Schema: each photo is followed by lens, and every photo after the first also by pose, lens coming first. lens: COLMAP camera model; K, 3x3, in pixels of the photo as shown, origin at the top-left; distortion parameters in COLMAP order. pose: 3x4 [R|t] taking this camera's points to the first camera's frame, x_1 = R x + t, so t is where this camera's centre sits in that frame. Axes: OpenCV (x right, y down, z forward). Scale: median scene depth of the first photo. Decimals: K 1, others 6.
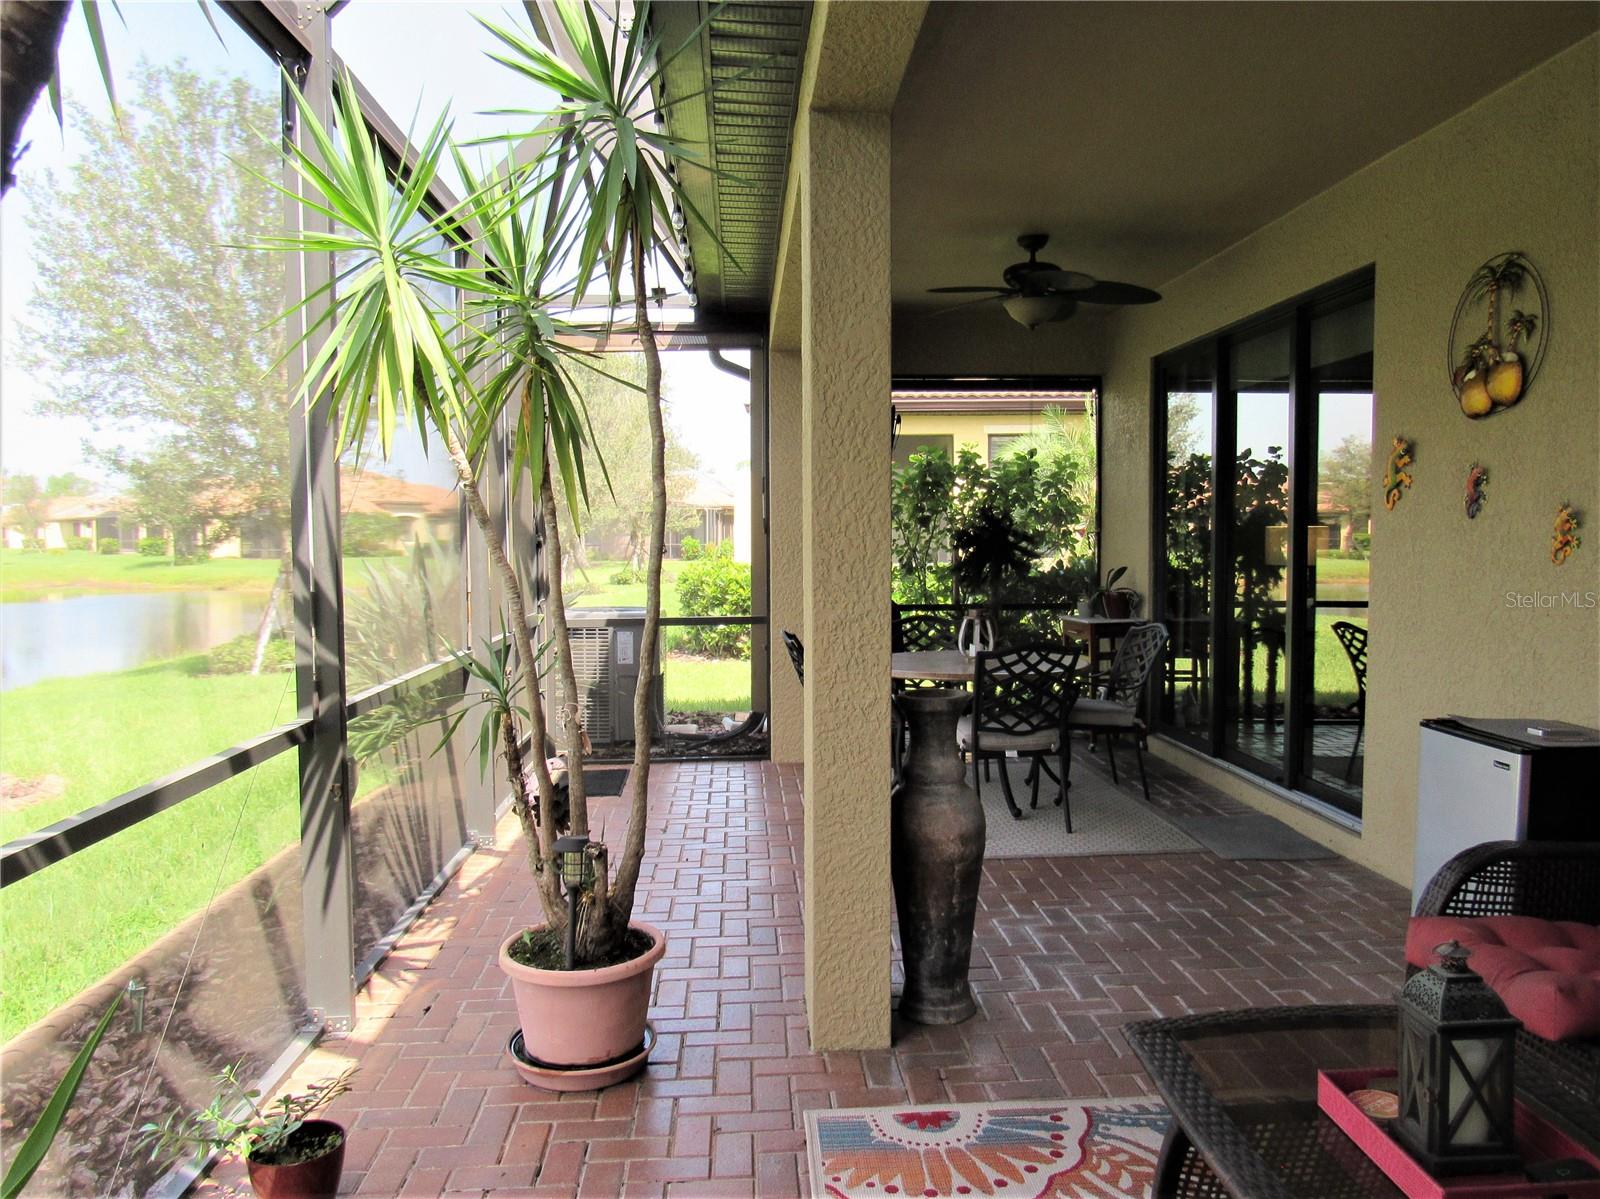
lens RADIAL K [[1174.4, 0, 803.6], [0, 1174.4, 600.5], [0, 0, 1]] dist [-0.025066, 0.000200]
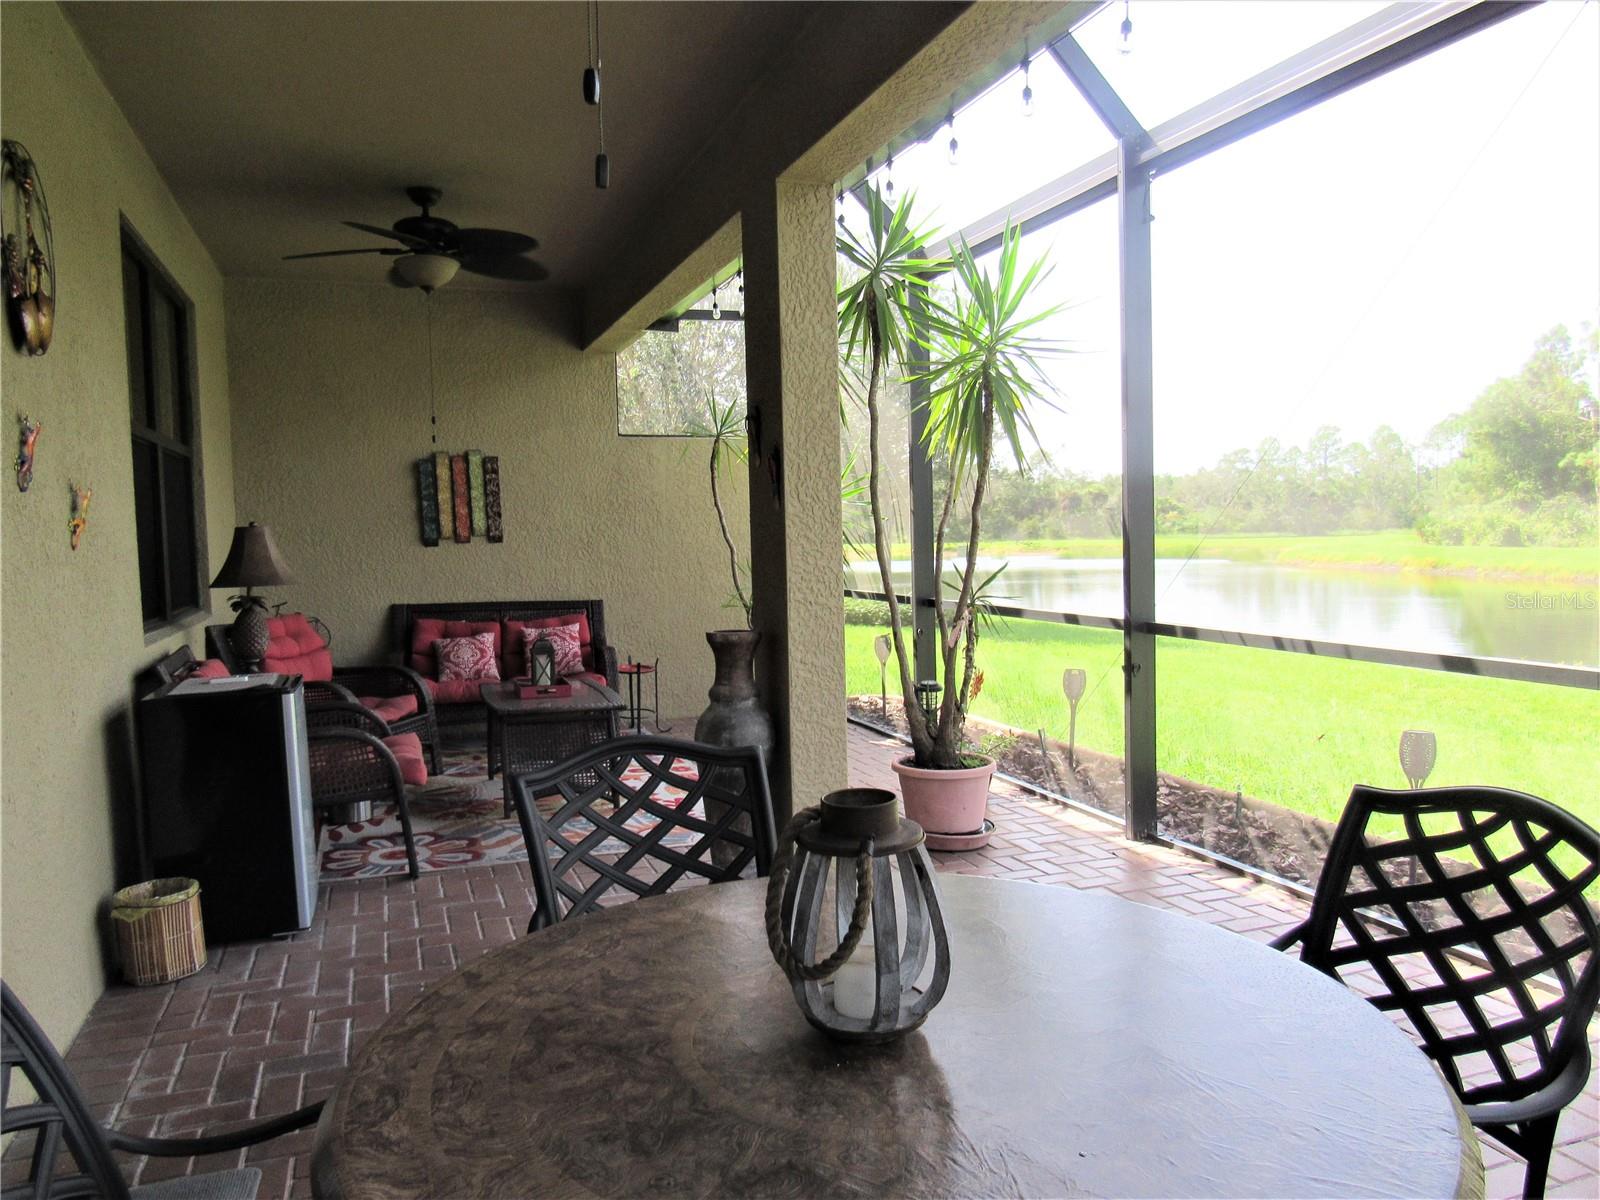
lens RADIAL K [[1174.4, 0, 803.6], [0, 1174.4, 601.0], [0, 0, 1]] dist [-0.025066, 0.000200]
pose [[-0.954261, 0.045504, -0.295493, 0.339737], [0.009501, 0.992466, 0.122150, -0.086379], [0.298825, 0.113755, -0.947504, 1.834191]]
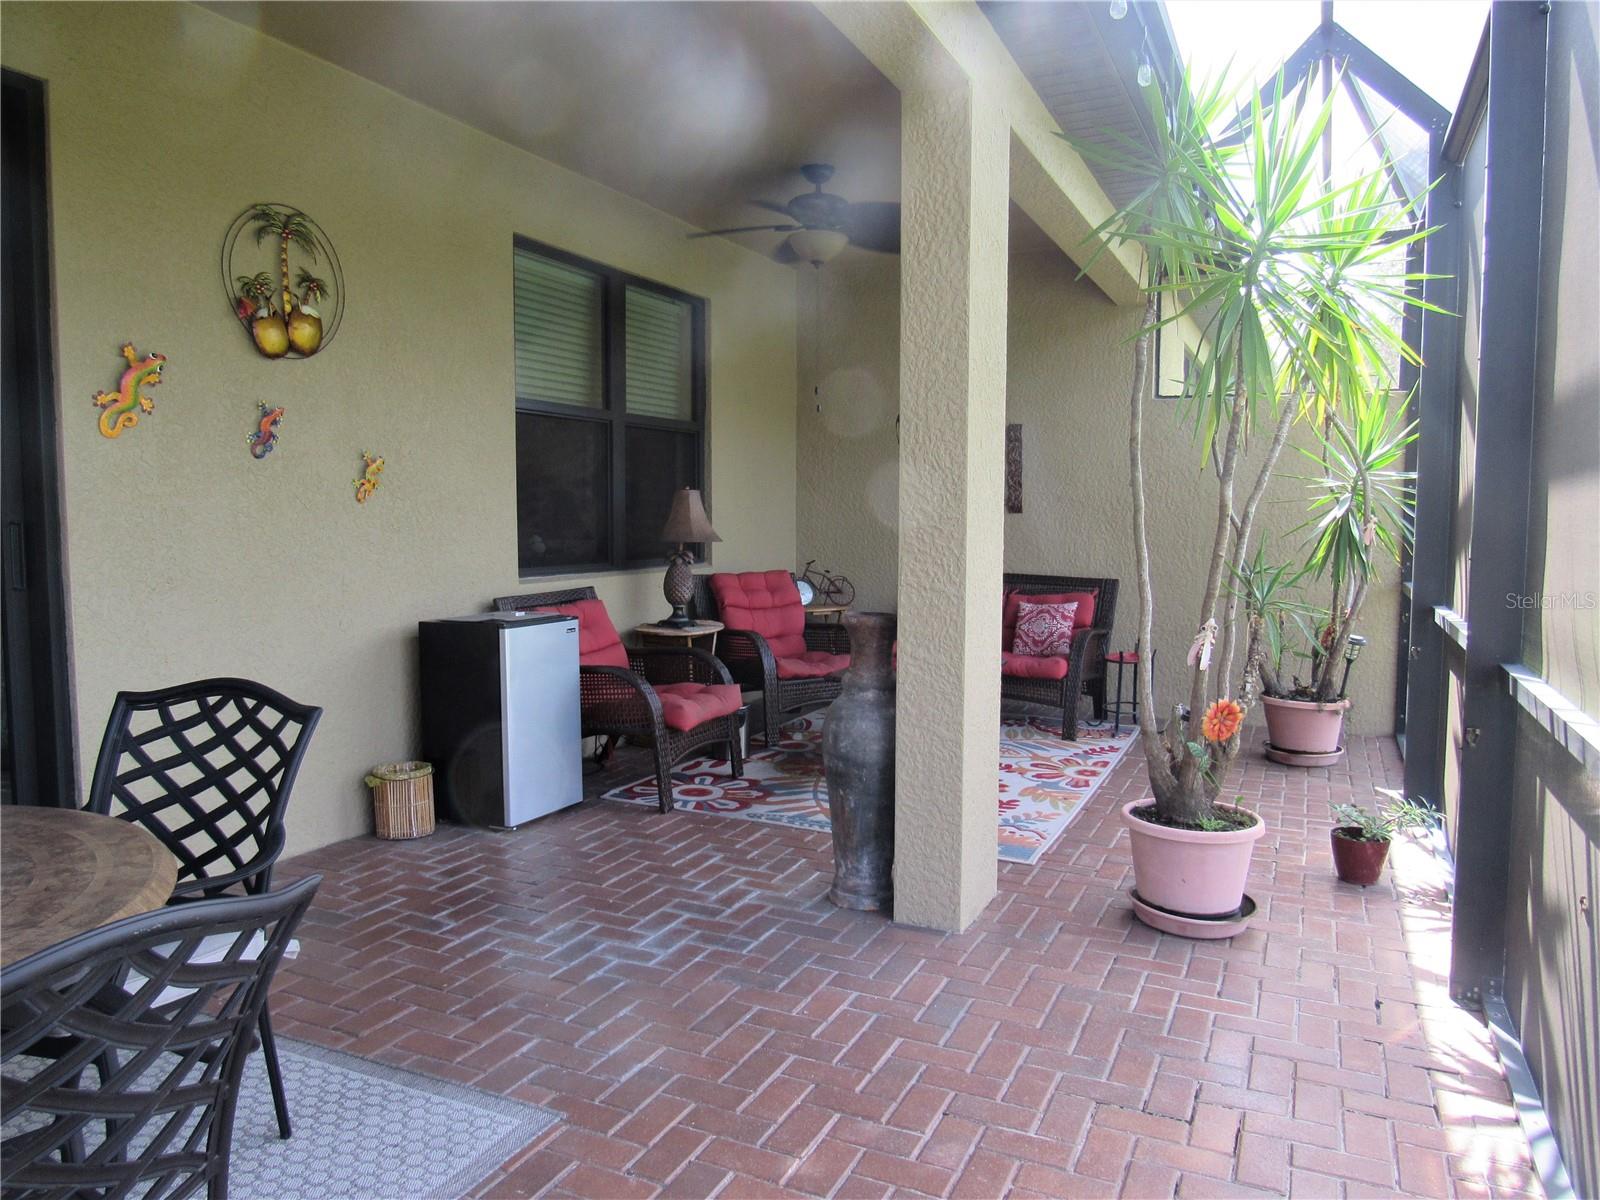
lens RADIAL K [[1158.4, 0, 773.3], [0, 1158.4, 601.9], [0, 0, 1]] dist [-0.031055, 0.000078]
pose [[-0.877155, -0.037837, 0.478715, -0.277672], [0.029073, 0.990878, 0.131587, -0.066093], [-0.479327, 0.129340, -0.868053, 1.667458]]
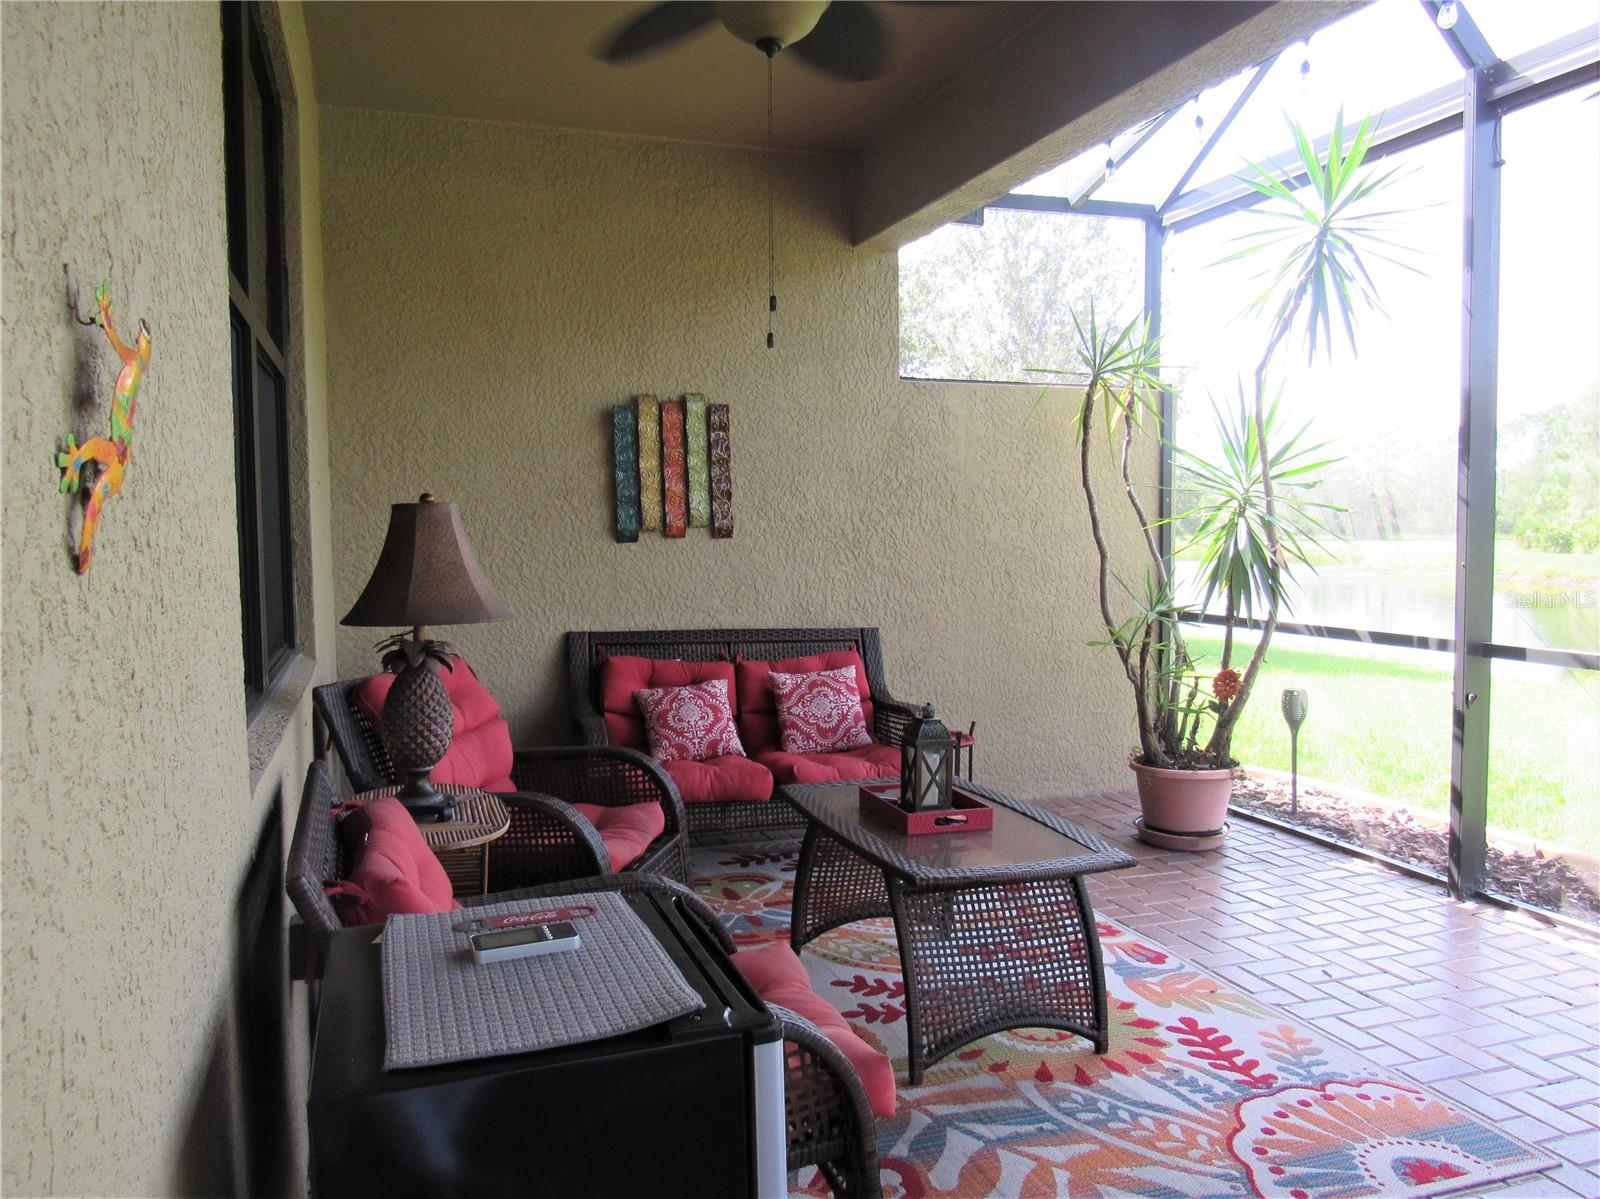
lens RADIAL K [[1197.1, 0, 800.0], [0, 1197.1, 599.5], [0, 0, 1]] dist [-0.033092, 0.007417]
pose [[-0.957071, 0.030051, -0.288291, 0.530371], [-0.006444, 0.992159, 0.124813, -0.046994], [0.289781, 0.121313, -0.949373, 1.116720]]
